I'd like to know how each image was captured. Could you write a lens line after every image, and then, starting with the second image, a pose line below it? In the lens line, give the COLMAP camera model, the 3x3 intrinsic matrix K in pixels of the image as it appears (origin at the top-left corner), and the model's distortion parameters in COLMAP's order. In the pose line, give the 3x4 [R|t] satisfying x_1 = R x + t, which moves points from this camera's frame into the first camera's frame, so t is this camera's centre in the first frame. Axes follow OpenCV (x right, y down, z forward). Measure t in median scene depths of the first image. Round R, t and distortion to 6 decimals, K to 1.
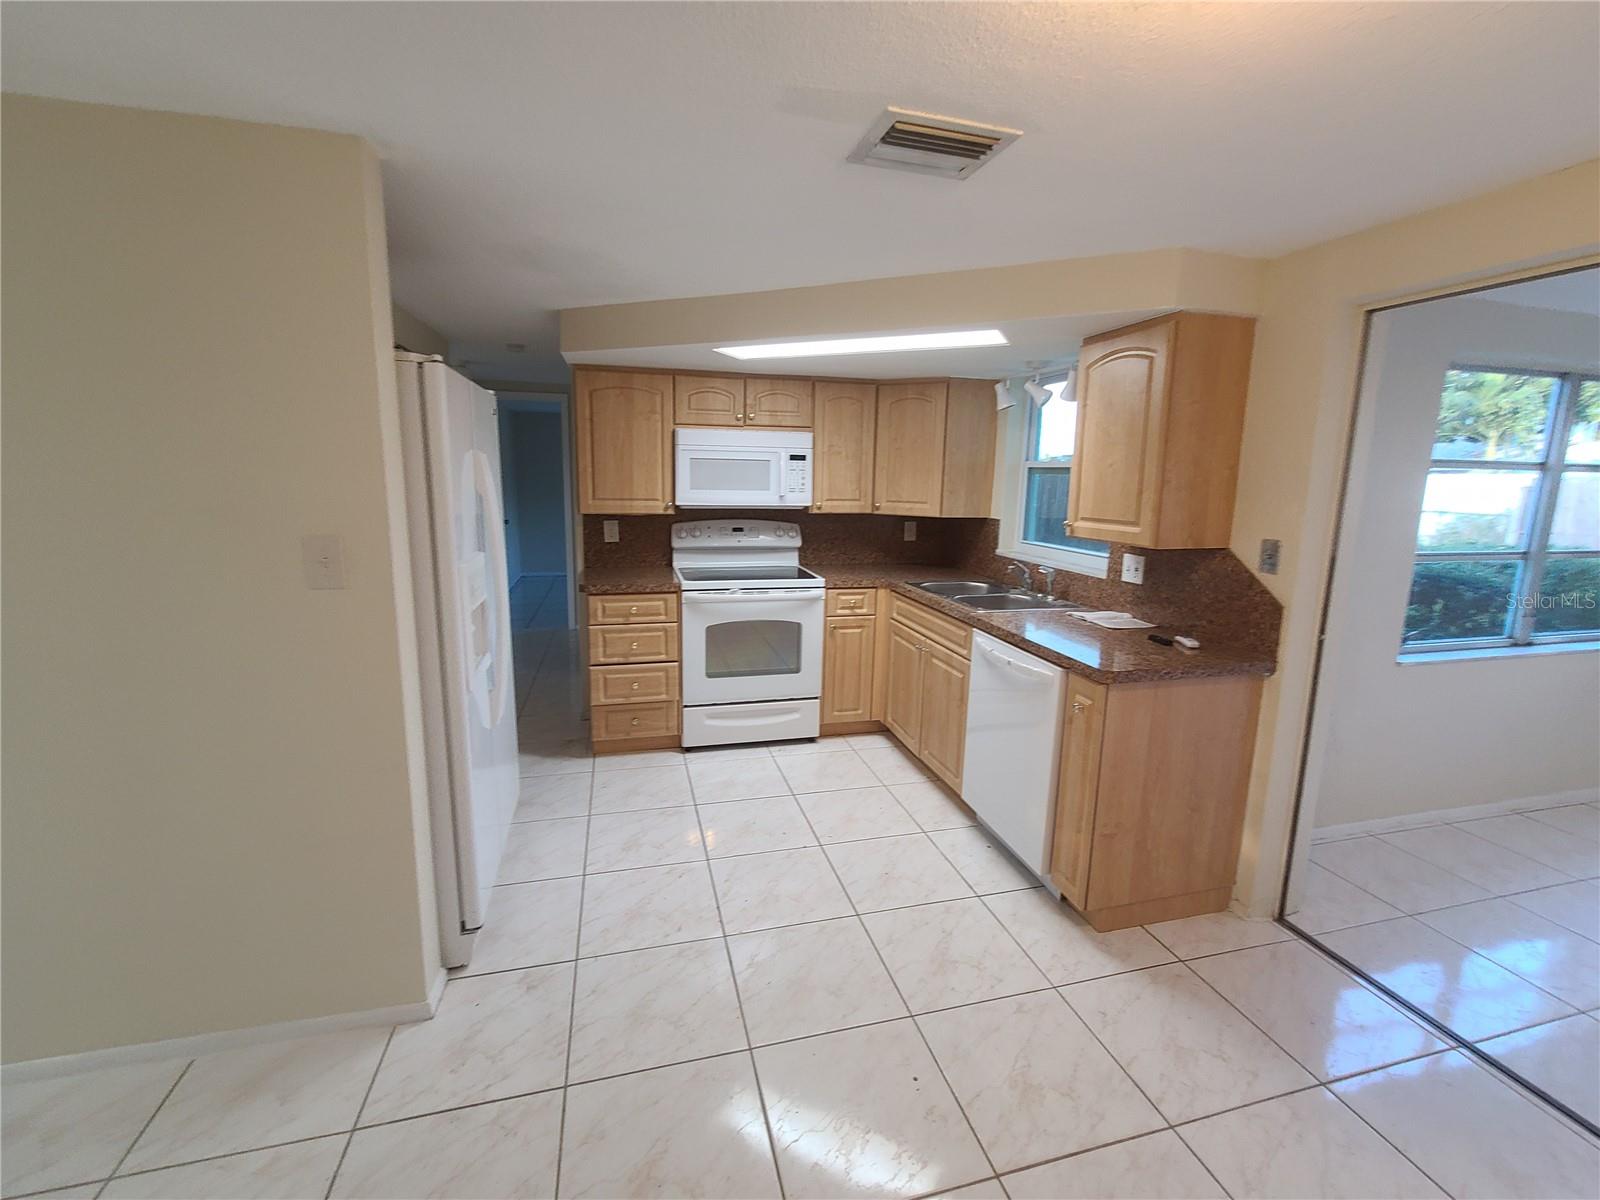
lens RADIAL K [[676.0, 0, 806.6], [0, 676.0, 592.4], [0, 0, 1]] dist [-0.014939, 0.000223]
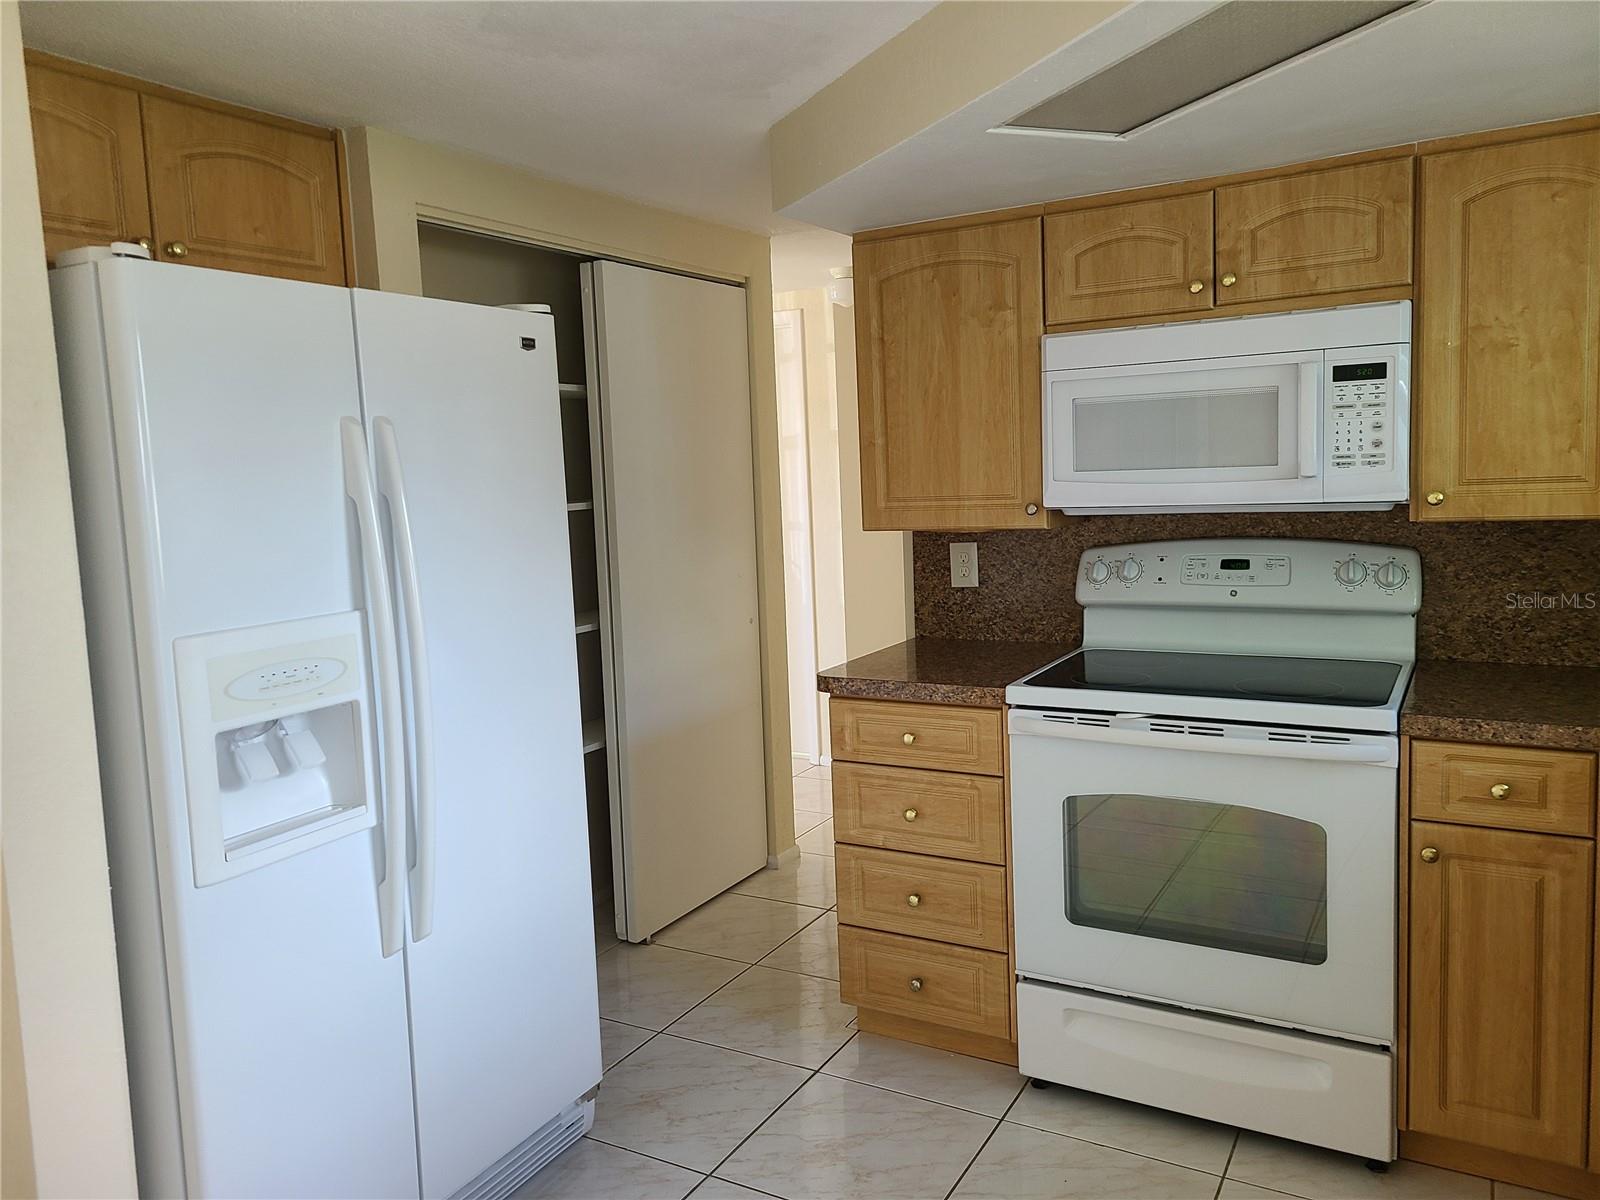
lens RADIAL K [[1190.5, 0, 775.9], [0, 1190.5, 590.6], [0, 0, 1]] dist [0.064236, -0.046050]
pose [[0.708414, 0.027372, -0.705266, 0.230545], [-0.068987, 0.997148, -0.030594, -0.039078], [0.702417, 0.070328, 0.708282, 0.321351]]
